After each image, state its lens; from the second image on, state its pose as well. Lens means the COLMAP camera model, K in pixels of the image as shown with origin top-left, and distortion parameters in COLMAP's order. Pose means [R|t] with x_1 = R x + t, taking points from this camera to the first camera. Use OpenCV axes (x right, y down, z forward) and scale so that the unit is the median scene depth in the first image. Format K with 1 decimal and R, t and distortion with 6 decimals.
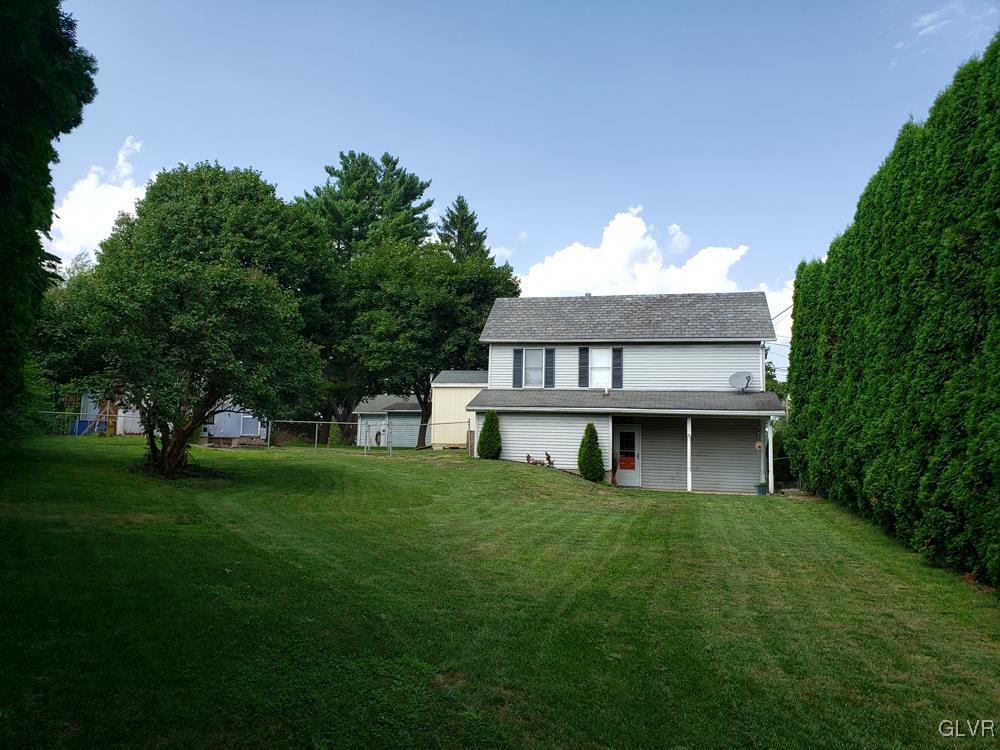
lens RADIAL K [[817.1, 0, 500.0], [0, 817.1, 375.0], [0, 0, 1]] dist [0.020912, 0.000442]
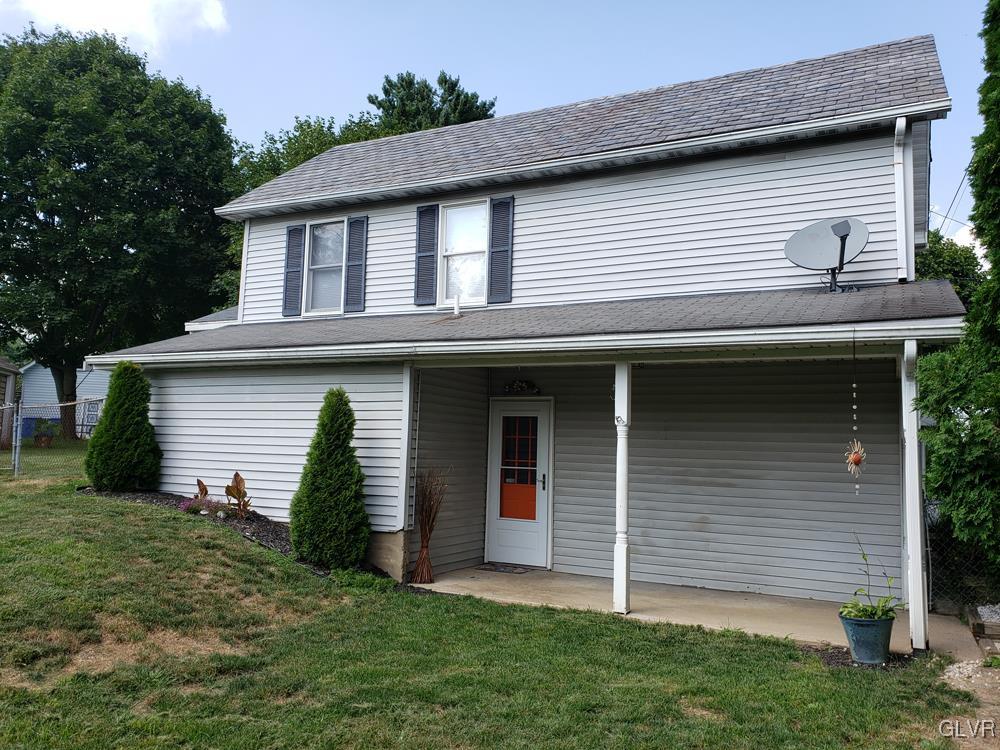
lens RADIAL K [[817.1, 0, 500.0], [0, 817.1, 375.0], [0, 0, 1]] dist [0.020912, 0.000442]
pose [[0.970095, -0.021900, -0.241737, 0.235175], [0.021565, 0.999759, -0.004030, 0.051539], [0.241767, -0.001304, 0.970333, 0.630982]]
